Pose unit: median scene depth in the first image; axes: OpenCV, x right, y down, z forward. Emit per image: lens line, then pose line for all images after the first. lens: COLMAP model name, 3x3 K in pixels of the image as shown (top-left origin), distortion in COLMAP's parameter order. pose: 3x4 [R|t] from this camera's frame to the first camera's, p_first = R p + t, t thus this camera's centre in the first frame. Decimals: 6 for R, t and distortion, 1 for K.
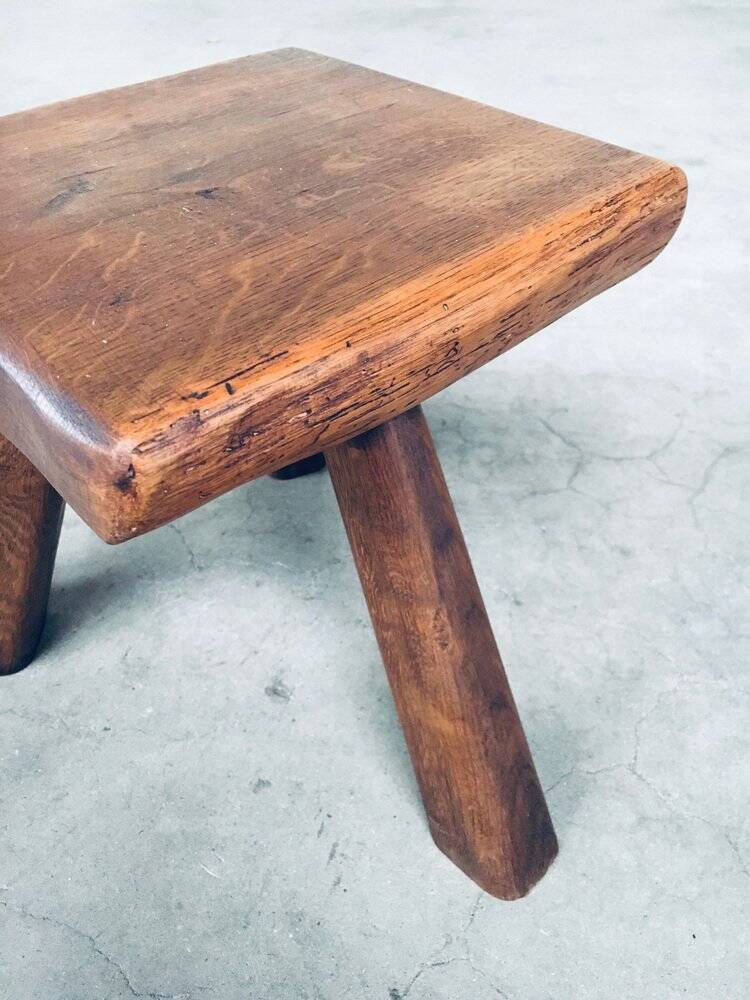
lens RADIAL K [[873.0, 0, 375.0], [0, 873.0, 500.0], [0, 0, 1]] dist [0.078614, -0.139758]
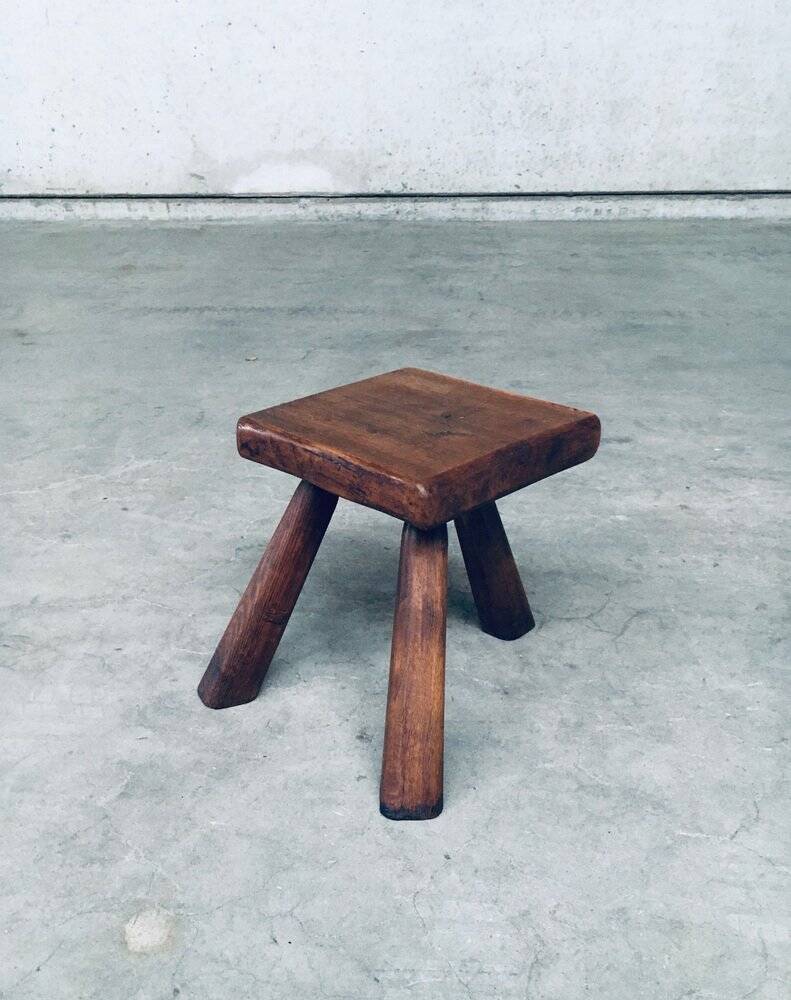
lens RADIAL K [[1013.4, 0, 376.2], [0, 1013.4, 495.8], [0, 0, 1]] dist [0.081857, -0.123679]
pose [[0.999488, -0.019501, 0.025380, -0.130308], [0.026515, 0.948614, -0.315324, 0.401313], [-0.017927, 0.315835, 0.948645, -0.993030]]
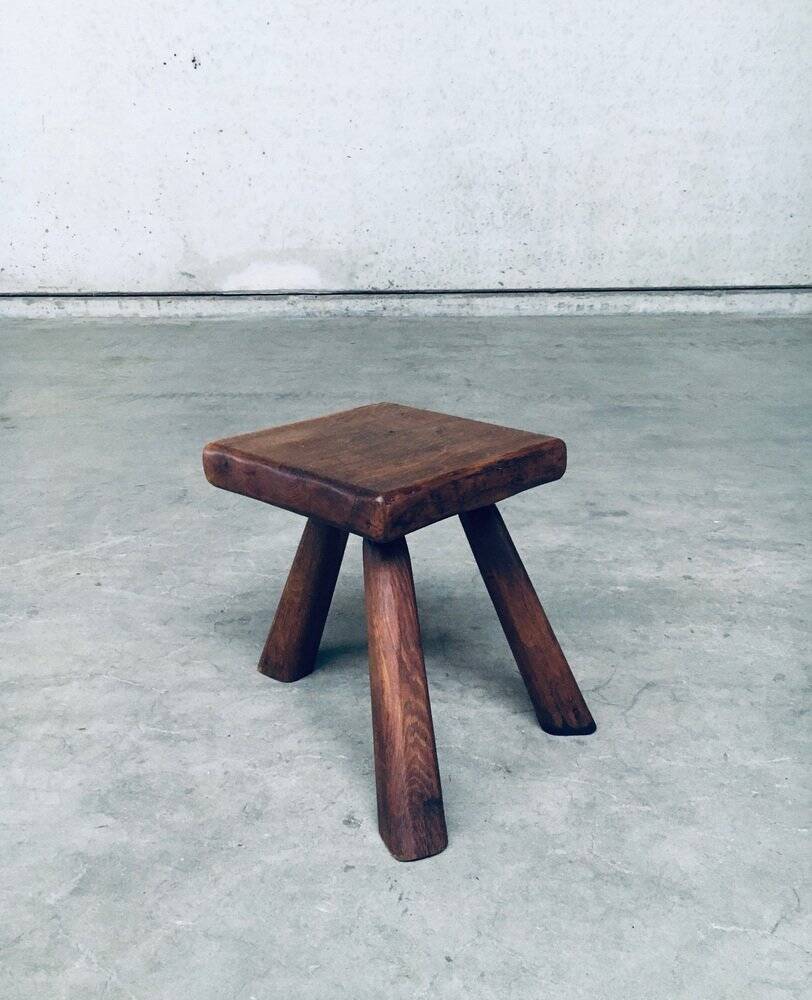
lens RADIAL K [[994.9, 0, 380.0], [0, 994.9, 496.2], [0, 0, 1]] dist [0.087222, -0.135224]
pose [[0.998842, -0.022712, 0.042402, -0.125230], [0.038137, 0.911144, -0.410319, 0.422375], [-0.029315, 0.411461, 0.910956, -0.786170]]
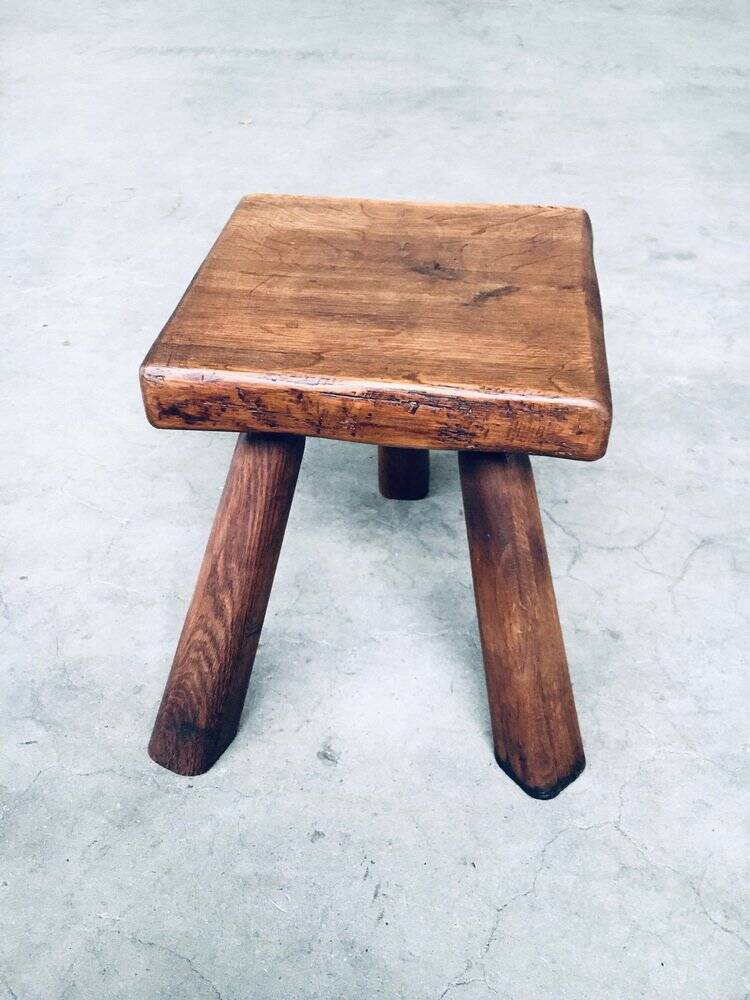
lens RADIAL K [[867.9, 0, 375.0], [0, 867.9, 500.0], [0, 0, 1]] dist [0.083312, -0.139954]
pose [[0.999937, 0.010260, -0.004479, -0.043934], [-0.010314, 0.999872, -0.012233, -0.126350], [0.004353, 0.012278, 0.999915, -0.225225]]
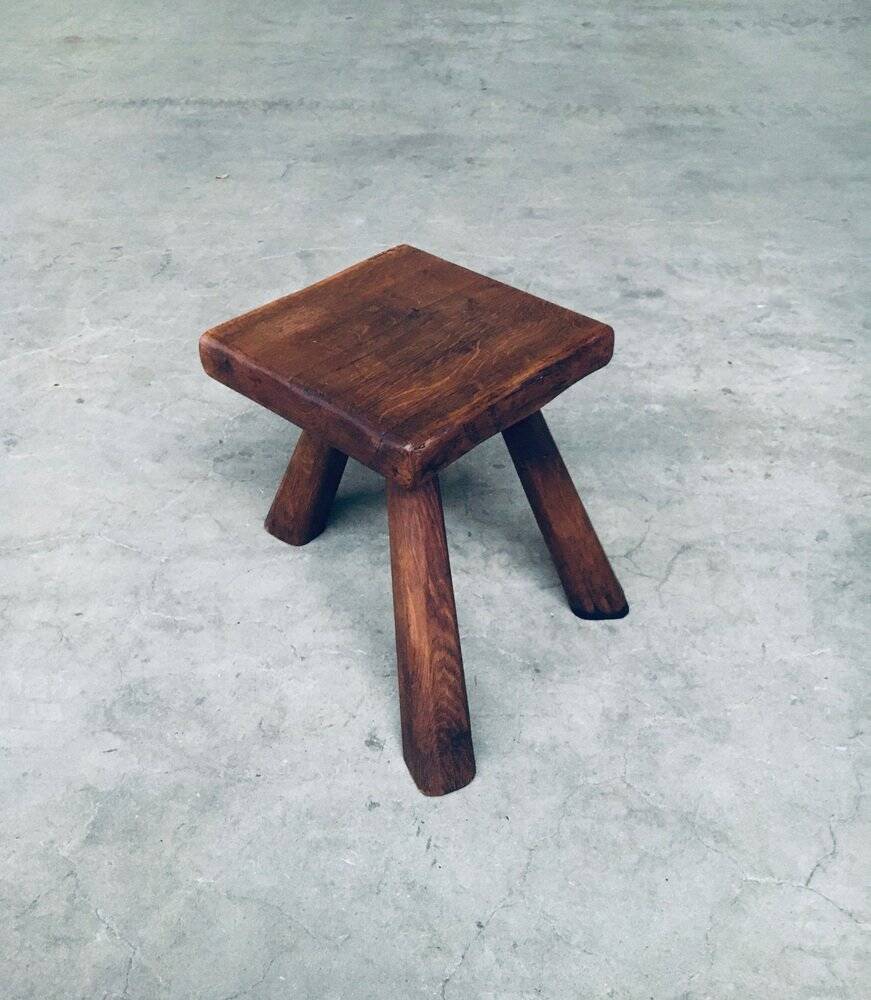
lens RADIAL K [[1064.8, 0, 405.8], [0, 1064.8, 386.9], [0, 0, 1]] dist [0.086586, -0.141123]
pose [[0.997128, -0.036185, 0.066532, -0.157842], [0.047689, 0.982436, -0.180403, -0.030952], [-0.058836, 0.183057, 0.981340, -0.819064]]
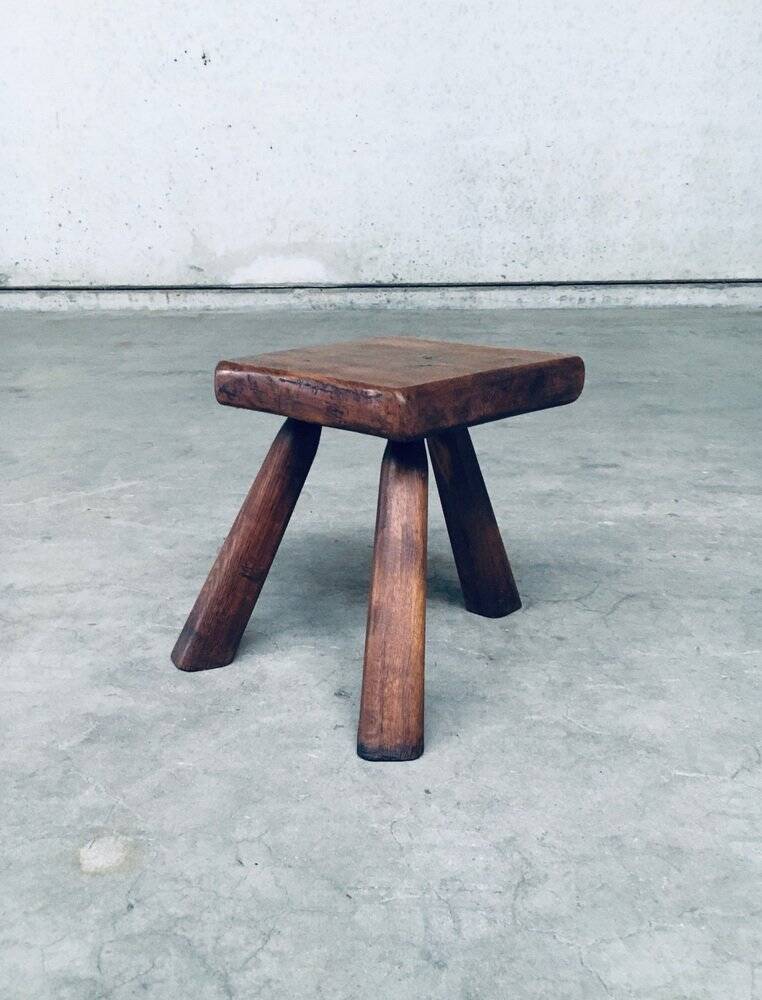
lens RADIAL K [[993.1, 0, 359.9], [0, 993.1, 514.7], [0, 0, 1]] dist [0.080250, -0.115529]
pose [[0.999760, -0.014851, 0.016135, -0.105457], [0.020187, 0.910653, -0.412678, 0.681356], [-0.008564, 0.412904, 0.910734, -0.791537]]
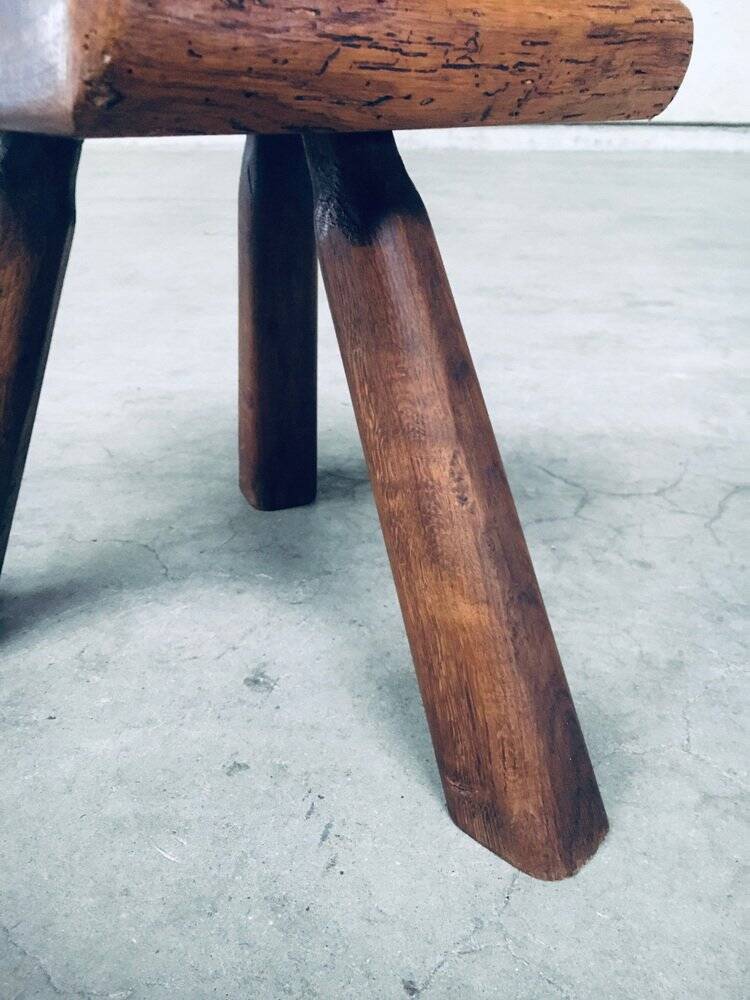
lens RADIAL K [[867.9, 0, 375.0], [0, 867.9, 500.0], [0, 0, 1]] dist [0.083312, -0.139954]
pose [[0.999718, -0.001728, 0.023696, -0.019036], [0.008230, 0.960791, -0.277150, 0.290430], [-0.022288, 0.277267, 0.960534, 0.140875]]
